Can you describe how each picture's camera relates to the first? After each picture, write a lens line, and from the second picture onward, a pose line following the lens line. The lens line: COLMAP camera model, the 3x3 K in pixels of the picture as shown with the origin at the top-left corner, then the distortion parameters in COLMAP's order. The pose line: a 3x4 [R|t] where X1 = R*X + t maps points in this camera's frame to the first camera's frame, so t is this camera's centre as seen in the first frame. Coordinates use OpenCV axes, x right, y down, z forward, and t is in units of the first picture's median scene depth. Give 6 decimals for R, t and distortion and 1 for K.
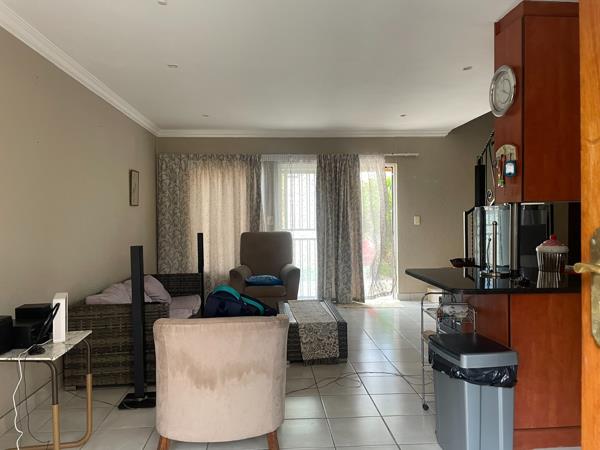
lens RADIAL K [[446.9, 0, 300.0], [0, 446.9, 225.0], [0, 0, 1]] dist [0.073983, -0.086186]
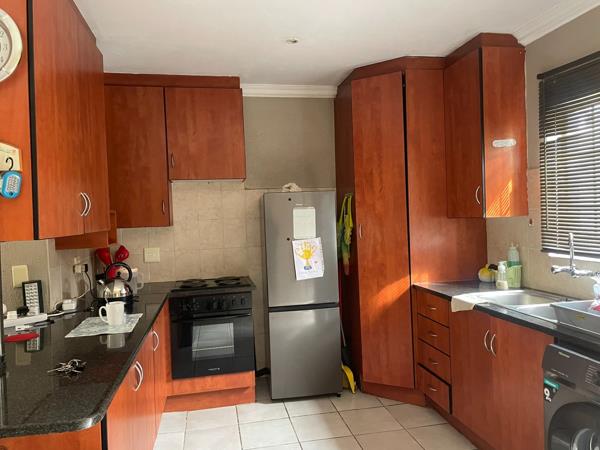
lens RADIAL K [[446.9, 0, 300.0], [0, 446.9, 225.0], [0, 0, 1]] dist [0.073983, -0.086186]
pose [[-0.136473, 0.003302, 0.990638, -0.070263], [0.044142, 0.999021, 0.002751, -0.023477], [-0.989660, 0.044105, -0.136486, 0.293349]]
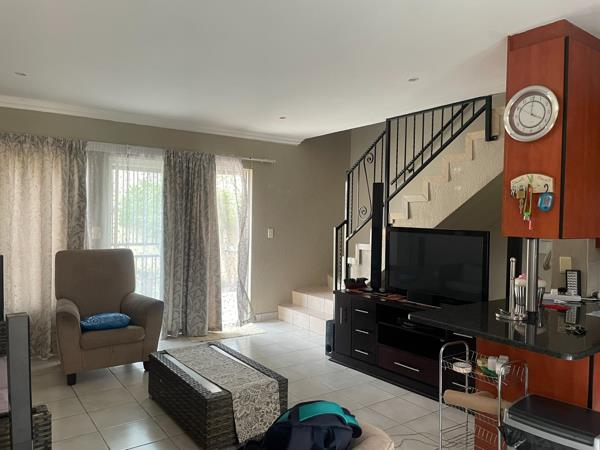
lens RADIAL K [[446.9, 0, 300.0], [0, 446.9, 225.0], [0, 0, 1]] dist [0.073983, -0.086186]
pose [[0.849330, 0.016128, 0.527616, -0.176556], [-0.018115, 0.999835, -0.001402, -0.028068], [-0.527552, -0.008367, 0.849482, 0.202321]]
